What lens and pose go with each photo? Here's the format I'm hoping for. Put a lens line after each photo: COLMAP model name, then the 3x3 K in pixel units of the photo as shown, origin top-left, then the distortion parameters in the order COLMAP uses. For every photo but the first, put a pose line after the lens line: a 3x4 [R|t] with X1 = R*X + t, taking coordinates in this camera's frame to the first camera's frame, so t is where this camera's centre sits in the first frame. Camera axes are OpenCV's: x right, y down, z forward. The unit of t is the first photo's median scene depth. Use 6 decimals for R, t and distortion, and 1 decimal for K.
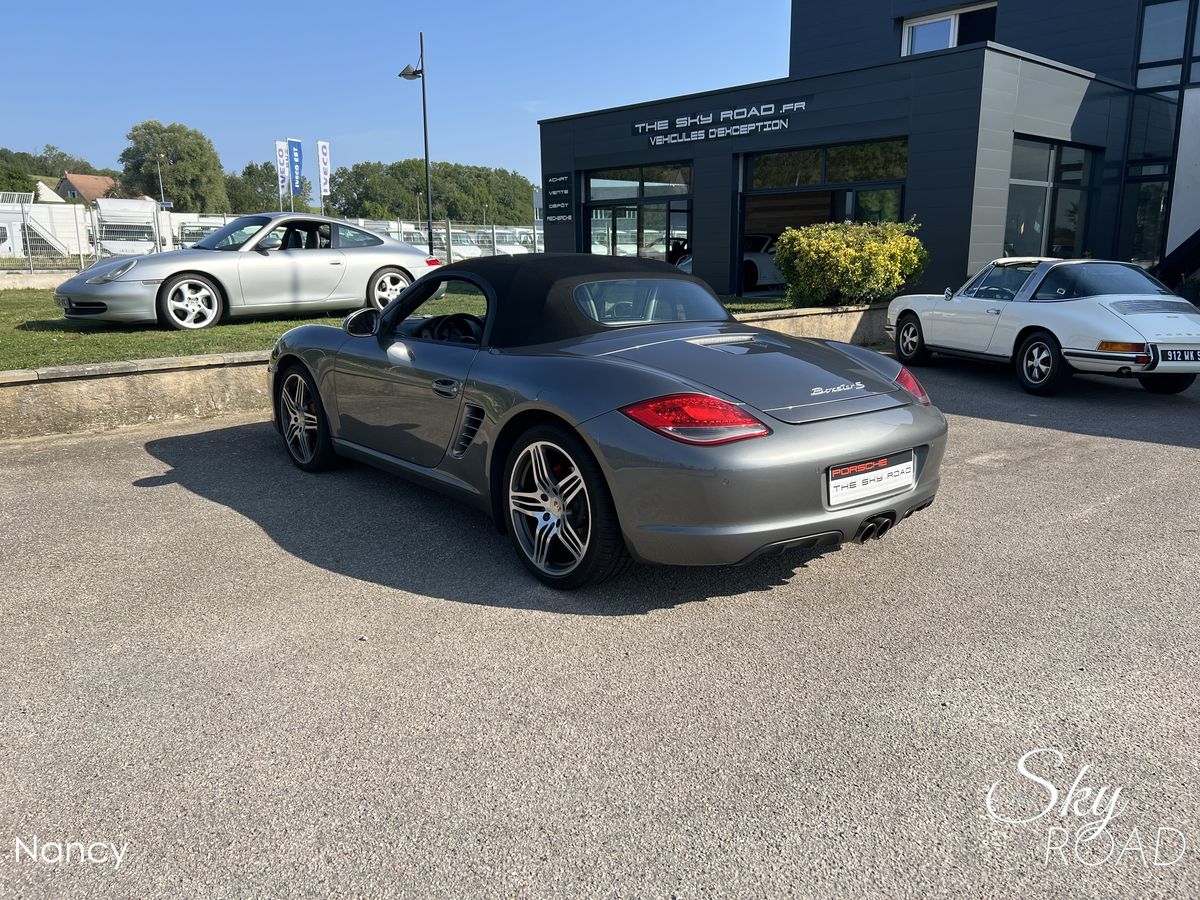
lens RADIAL K [[914.3, 0, 605.5], [0, 914.3, 449.0], [0, 0, 1]] dist [0.052705, -0.052258]
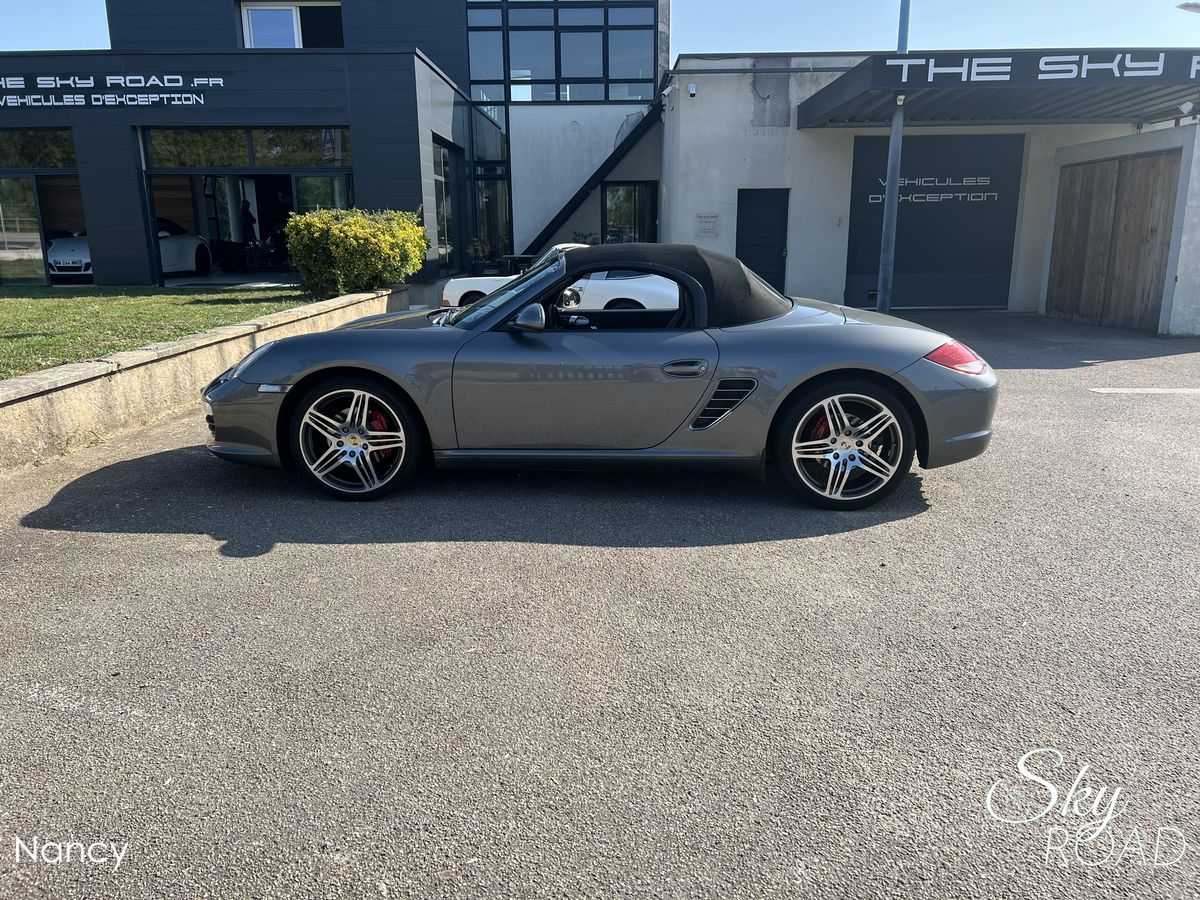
lens RADIAL K [[916.2, 0, 602.6], [0, 916.2, 444.1], [0, 0, 1]] dist [0.057023, -0.060992]
pose [[0.675198, -0.167024, 0.718478, -0.390233], [0.159254, 0.984063, 0.079104, -0.030152], [-0.720240, 0.061010, 0.691037, 0.122770]]
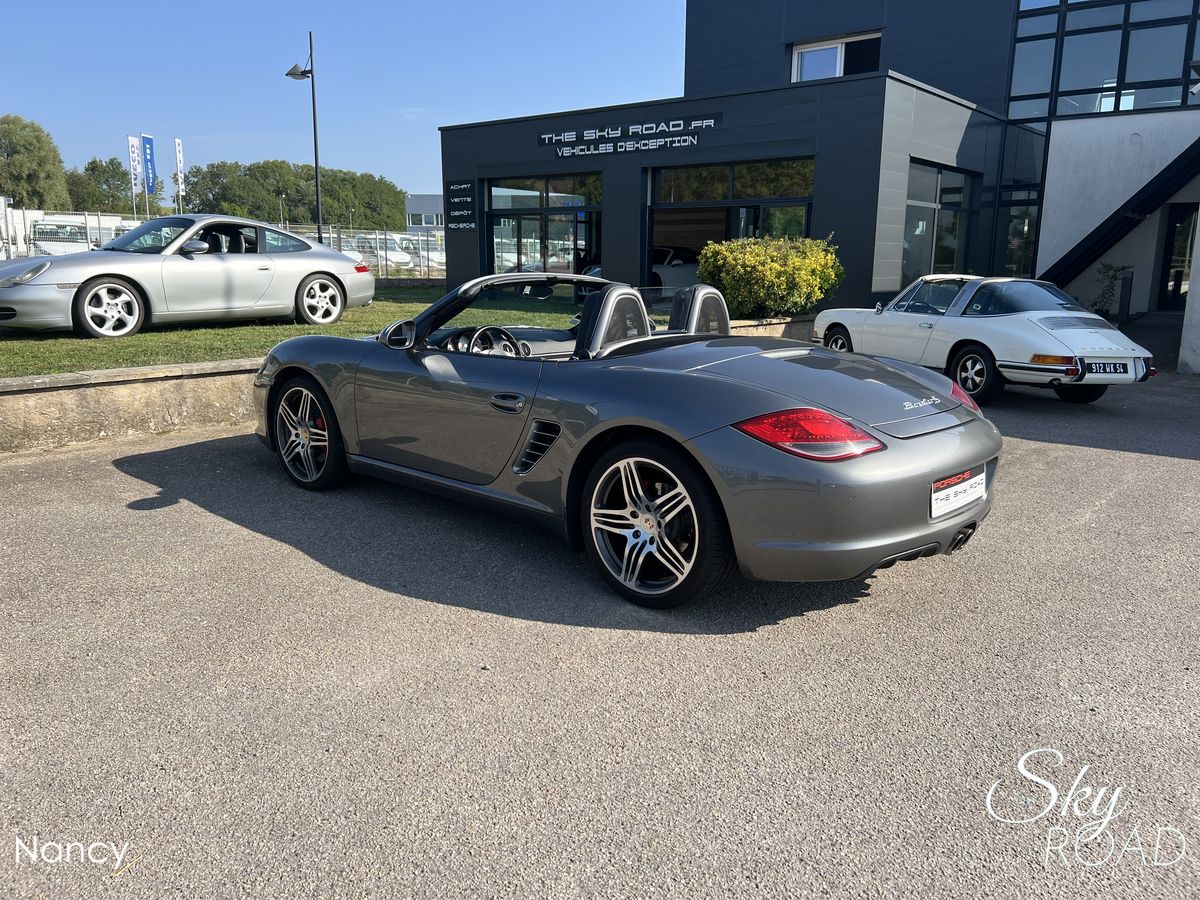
lens RADIAL K [[913.1, 0, 602.9], [0, 913.1, 442.2], [0, 0, 1]] dist [0.054261, -0.055661]
pose [[0.989960, -0.009735, 0.141015, -0.079336], [0.012065, 0.999804, -0.015675, -0.003231], [-0.140835, 0.017219, 0.989883, 0.011152]]
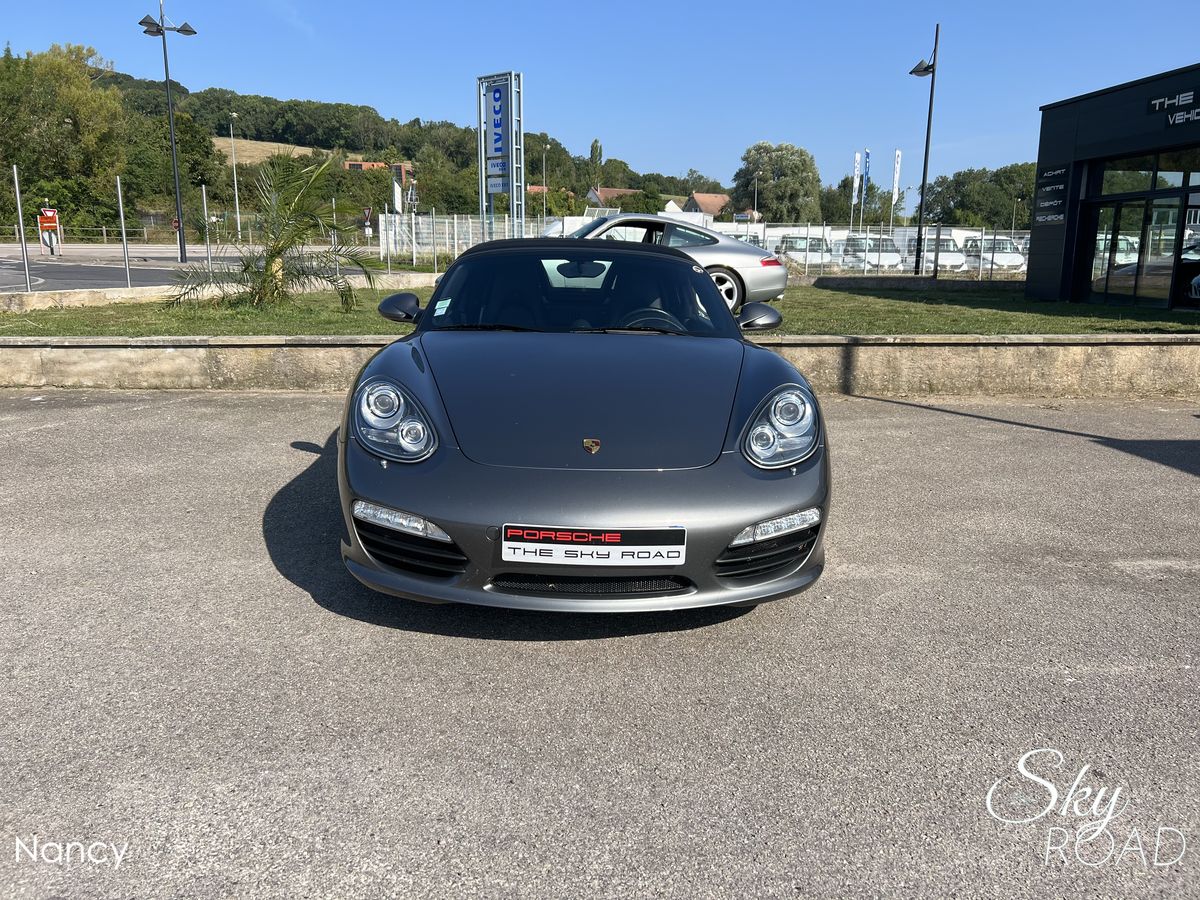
lens RADIAL K [[912.9, 0, 595.2], [0, 912.9, 446.3], [0, 0, 1]] dist [0.049431, -0.052571]
pose [[0.803883, 0.131452, -0.580079, 0.256350], [-0.139520, 0.989736, 0.030935, -0.020041], [0.578192, 0.056065, 0.813973, 0.139677]]
